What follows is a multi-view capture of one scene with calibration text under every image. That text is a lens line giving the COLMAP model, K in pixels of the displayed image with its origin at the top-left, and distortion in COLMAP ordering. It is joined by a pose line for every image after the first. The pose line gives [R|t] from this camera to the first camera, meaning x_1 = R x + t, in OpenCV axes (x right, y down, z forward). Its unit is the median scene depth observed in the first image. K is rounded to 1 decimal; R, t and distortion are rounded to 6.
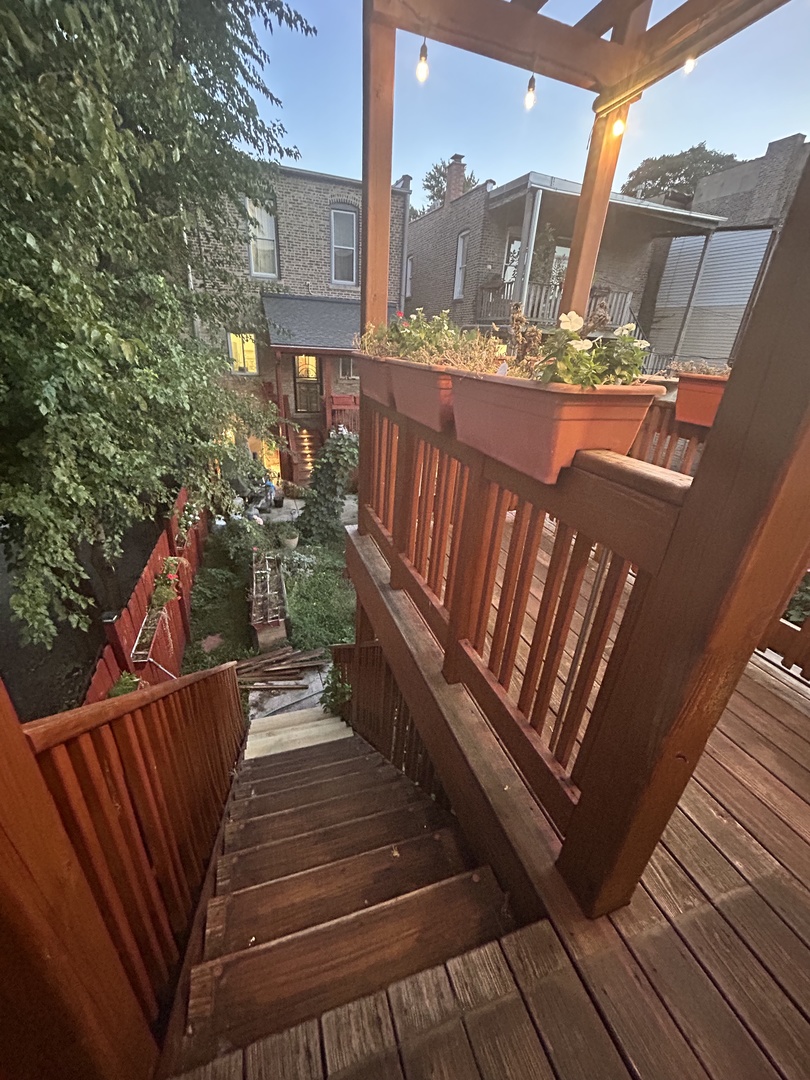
lens RADIAL K [[435.0, 0, 402.7], [0, 435.0, 540.4], [0, 0, 1]] dist [0.002726, 0.000332]
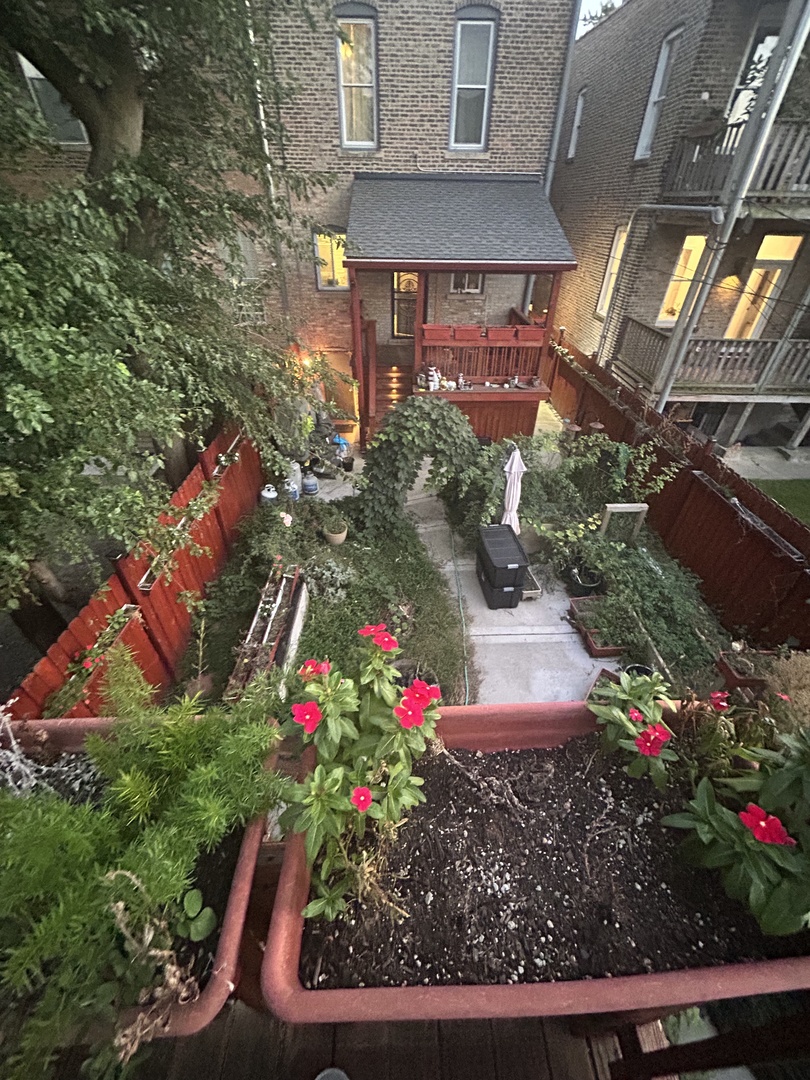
lens RADIAL K [[435.0, 0, 403.4], [0, 435.0, 540.7], [0, 0, 1]] dist [0.002726, 0.000332]
pose [[0.953140, 0.150973, -0.262165, 0.052469], [-0.091877, 0.970105, 0.224622, -0.127861], [0.288240, -0.190009, 0.938517, 0.193878]]
